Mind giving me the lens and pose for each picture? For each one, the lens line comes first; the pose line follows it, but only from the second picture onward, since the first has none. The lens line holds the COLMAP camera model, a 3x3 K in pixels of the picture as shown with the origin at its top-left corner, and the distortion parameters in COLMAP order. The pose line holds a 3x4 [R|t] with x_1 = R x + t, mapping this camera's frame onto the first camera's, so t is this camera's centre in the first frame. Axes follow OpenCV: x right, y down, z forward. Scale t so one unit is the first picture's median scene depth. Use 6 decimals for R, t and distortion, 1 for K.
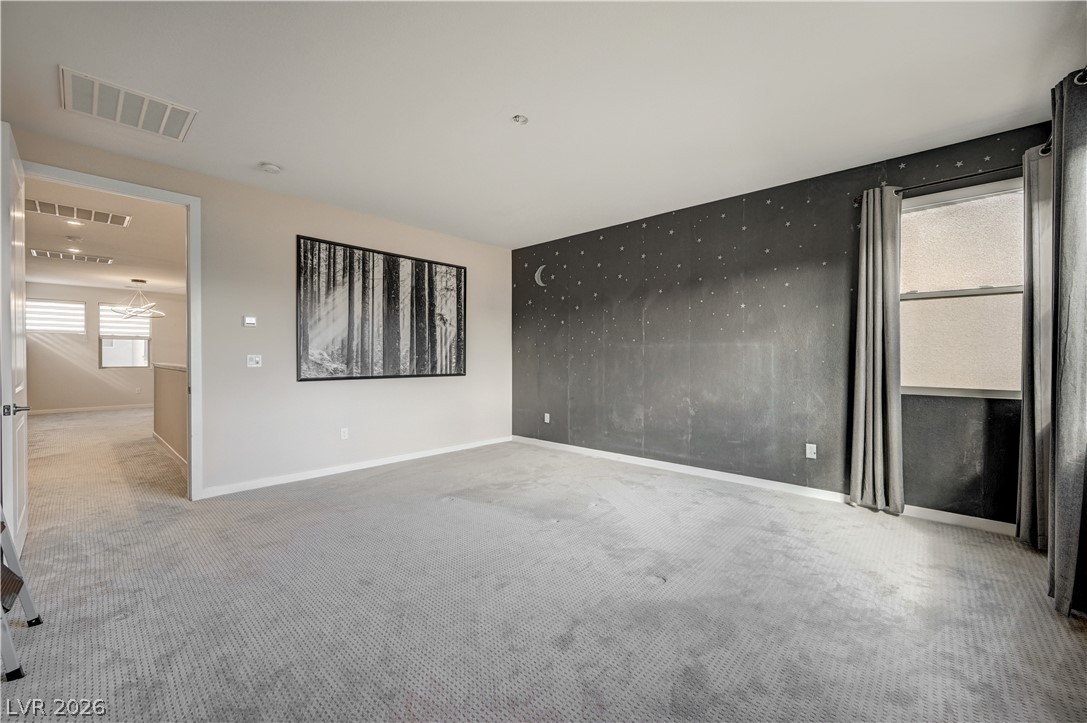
lens RADIAL K [[435.9, 0, 539.2], [0, 435.9, 356.2], [0, 0, 1]] dist [0.013908, -0.001425]
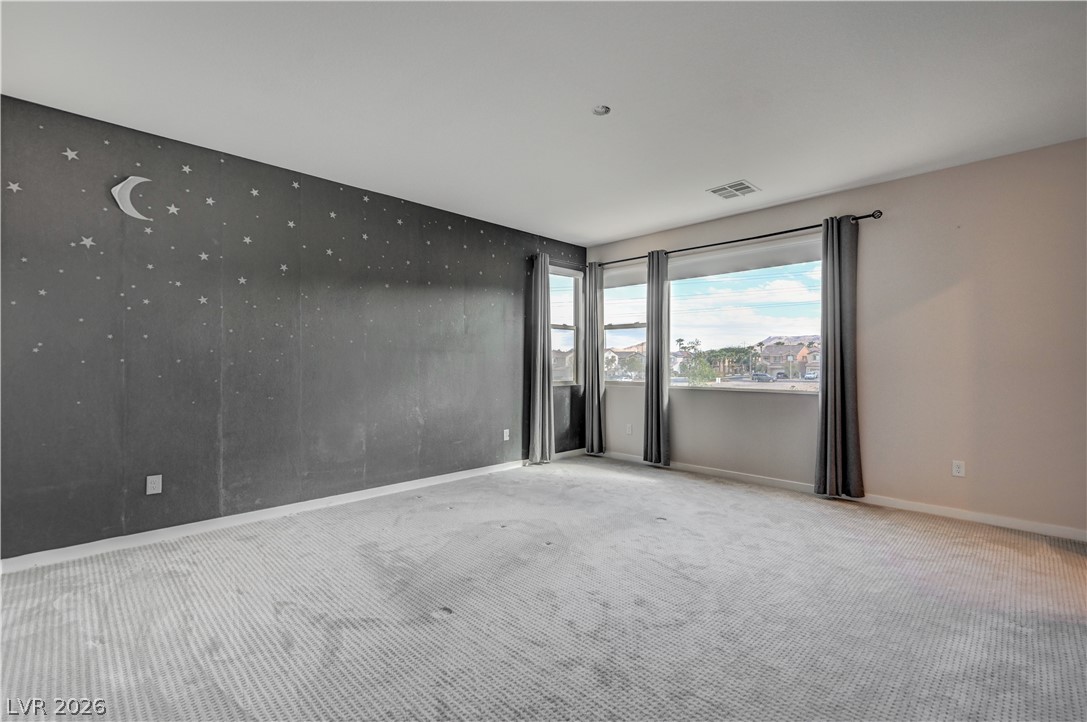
lens RADIAL K [[484.0, 0, 543.7], [0, 484.0, 365.2], [0, 0, 1]] dist [-0.001295, -0.000042]
pose [[0.041879, 0.002602, 0.999119, -0.623689], [0.008060, 0.999963, -0.002942, 0.011032], [-0.999090, 0.008176, 0.041857, 0.633394]]
